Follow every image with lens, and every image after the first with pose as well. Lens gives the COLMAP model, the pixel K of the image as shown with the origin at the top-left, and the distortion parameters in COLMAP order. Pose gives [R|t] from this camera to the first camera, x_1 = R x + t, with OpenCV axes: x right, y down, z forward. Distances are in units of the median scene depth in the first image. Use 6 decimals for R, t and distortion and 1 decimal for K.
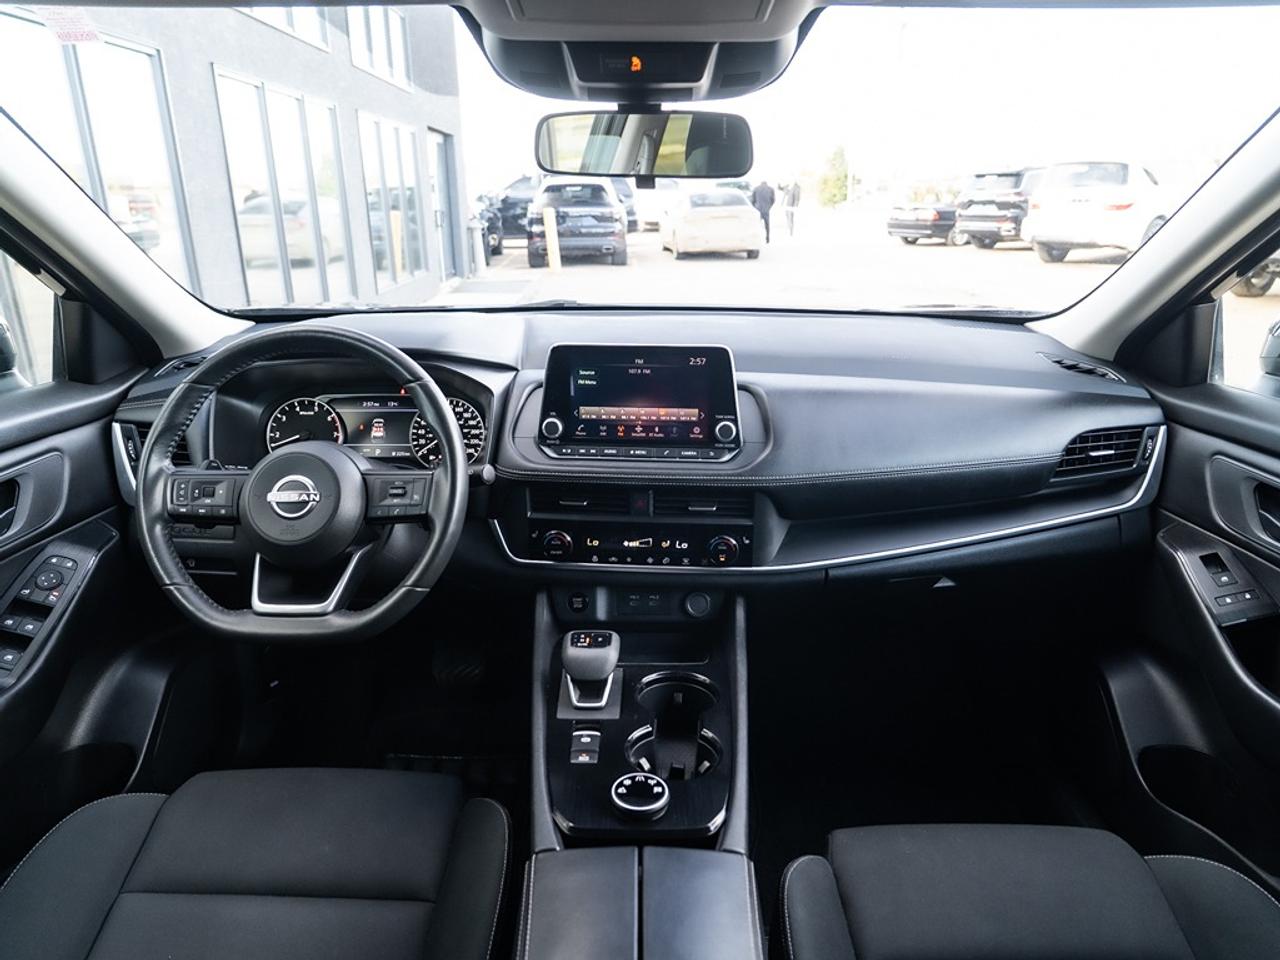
lens RADIAL K [[832.8, 0, 640.0], [0, 832.8, 480.0], [0, 0, 1]] dist [-0.024499, 0.001024]
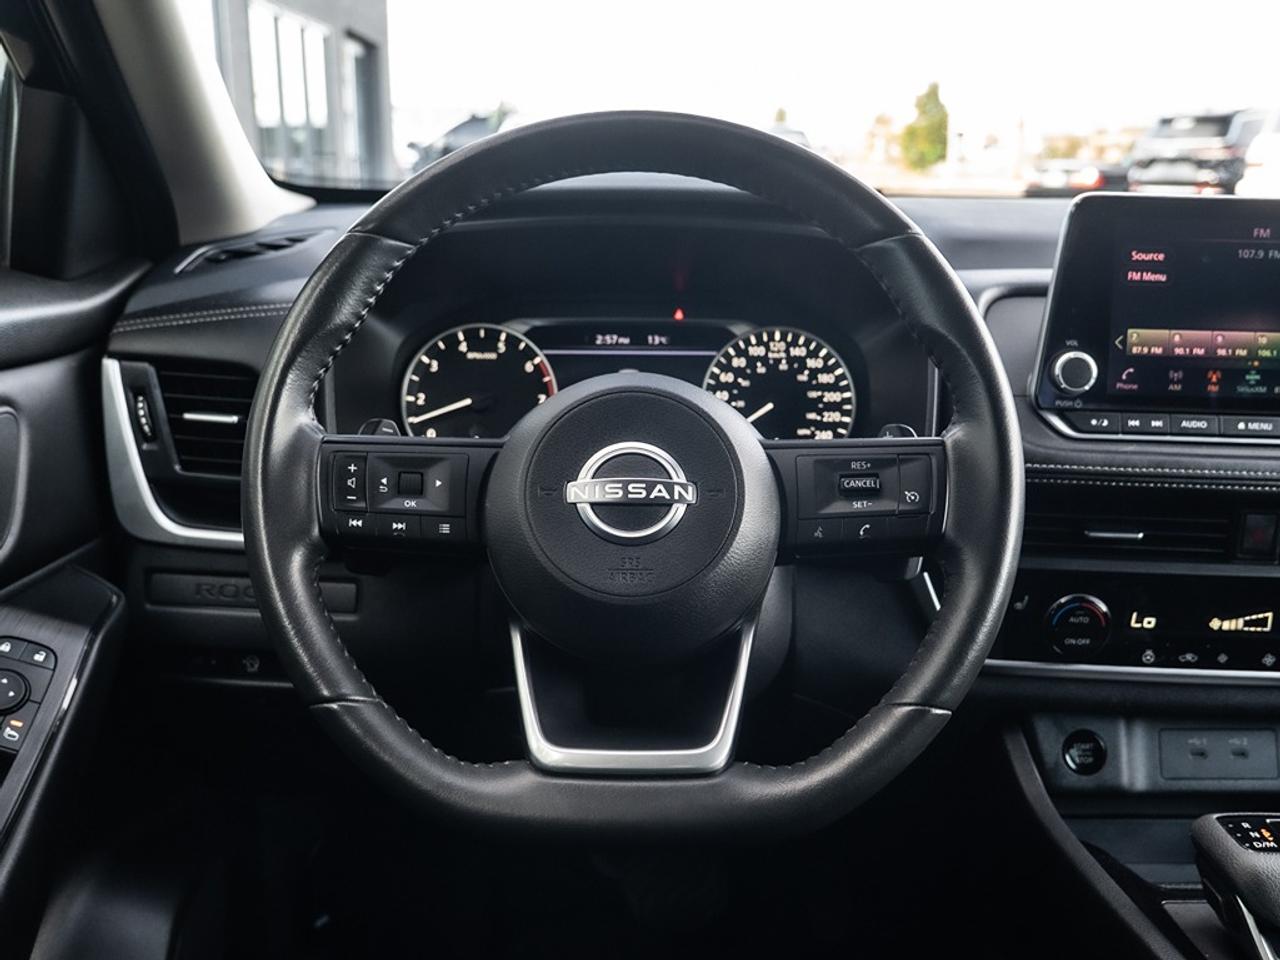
lens RADIAL K [[1274.6, 0, 640.0], [0, 1274.6, 480.0], [0, 0, 1]] dist [-0.031630, 0.002295]
pose [[0.999886, 0.007824, 0.012906, -0.355209], [-0.006769, 0.996789, -0.079790, 0.055802], [-0.013489, 0.079694, 0.996728, 0.295394]]
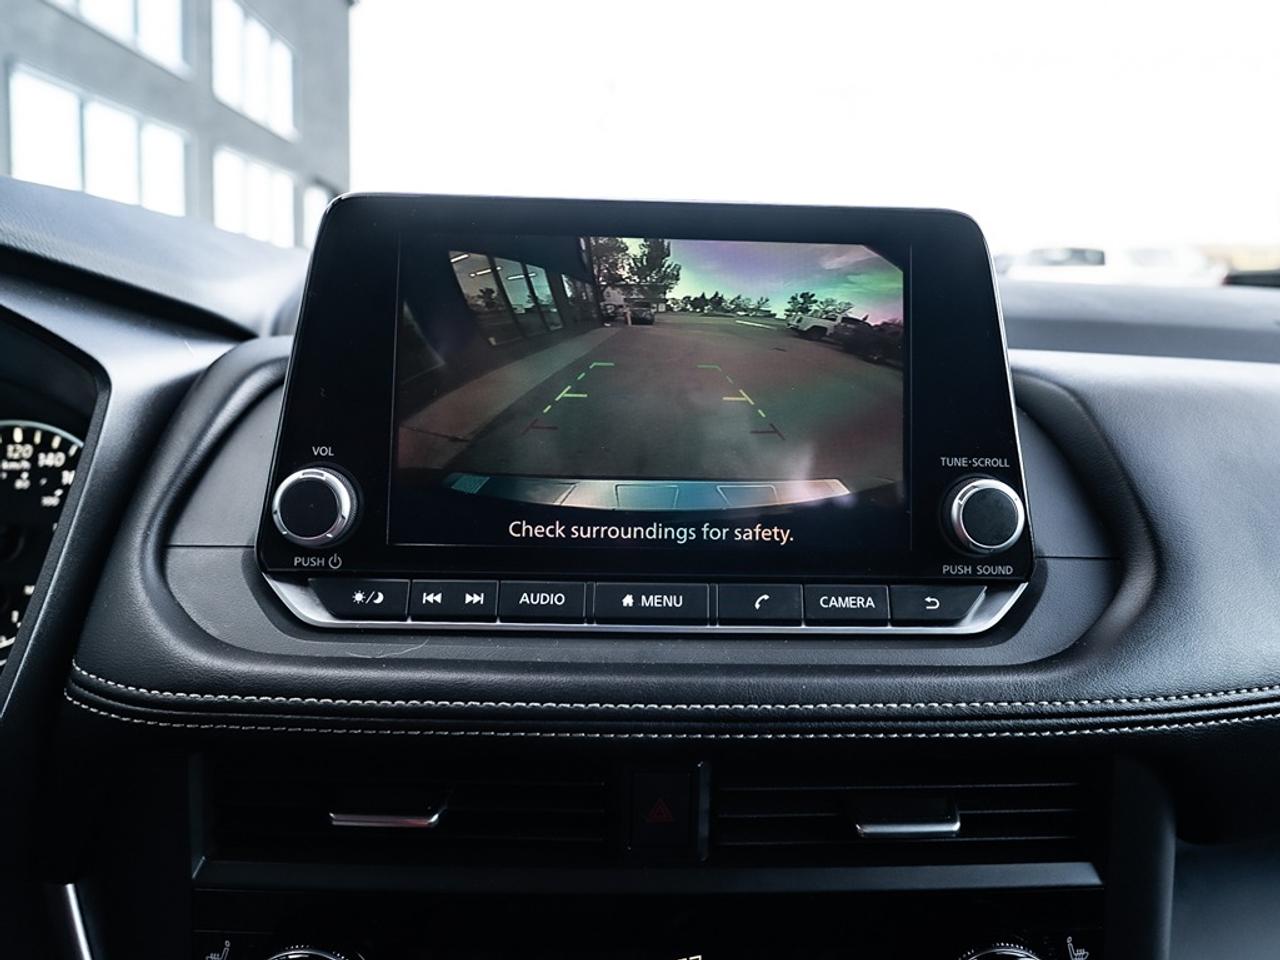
lens RADIAL K [[978.2, 0, 675.2], [0, 978.2, 358.9], [0, 0, 1]] dist [-0.020819, 0.002538]
pose [[0.993505, 0.015233, 0.112761, -0.030043], [0.014025, 0.967046, -0.254215, -0.028649], [-0.112917, 0.254145, 0.960552, 0.685986]]
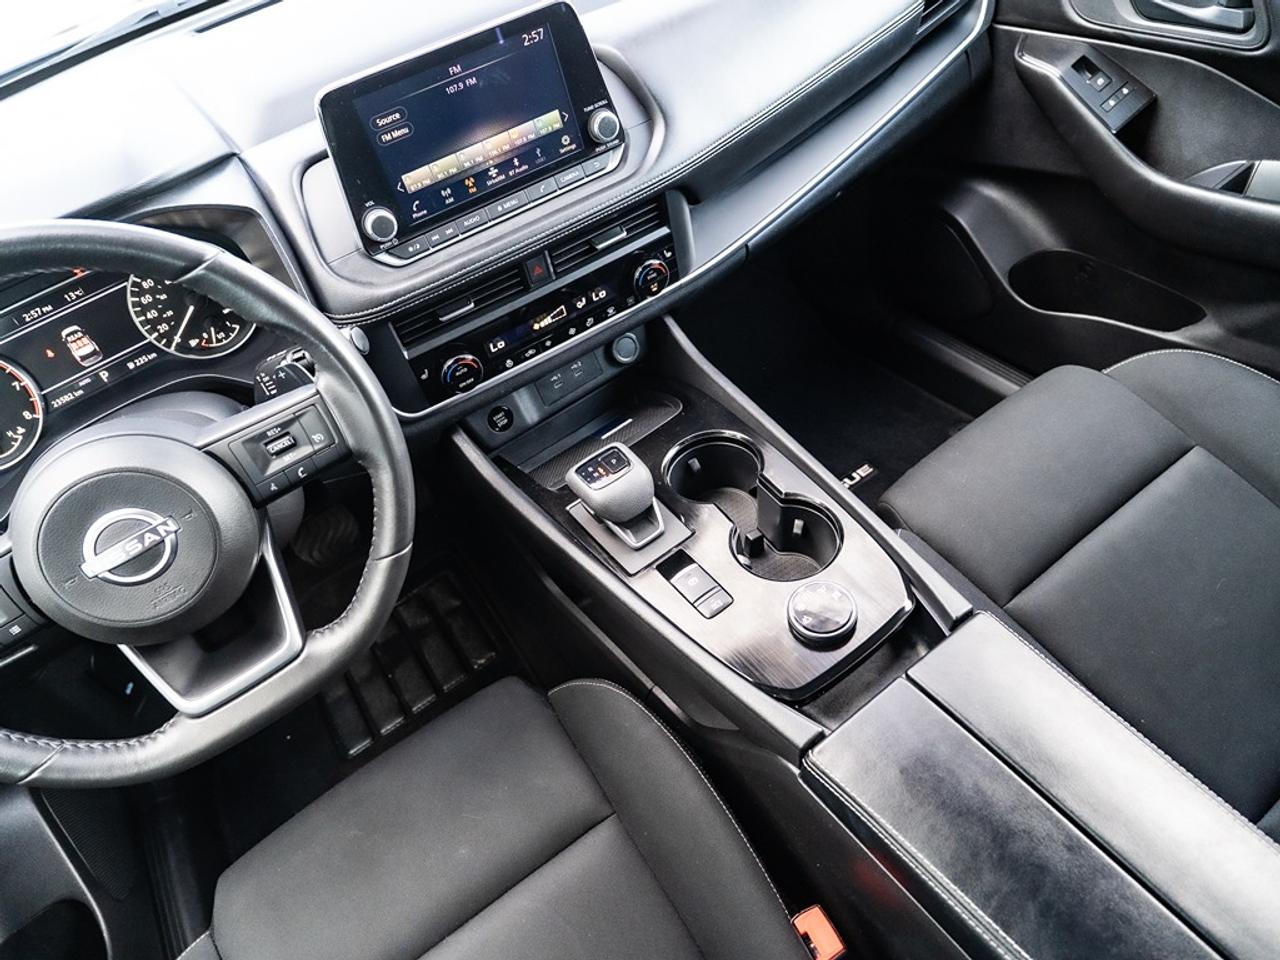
lens RADIAL K [[782.0, 0, 640.0], [0, 782.0, 480.0], [0, 0, 1]] dist [-0.021330, 0.002503]
pose [[0.804724, -0.525020, 0.277079, -0.215399], [0.344117, 0.792869, 0.502934, -0.141081], [-0.483737, -0.309375, 0.818709, 0.332845]]
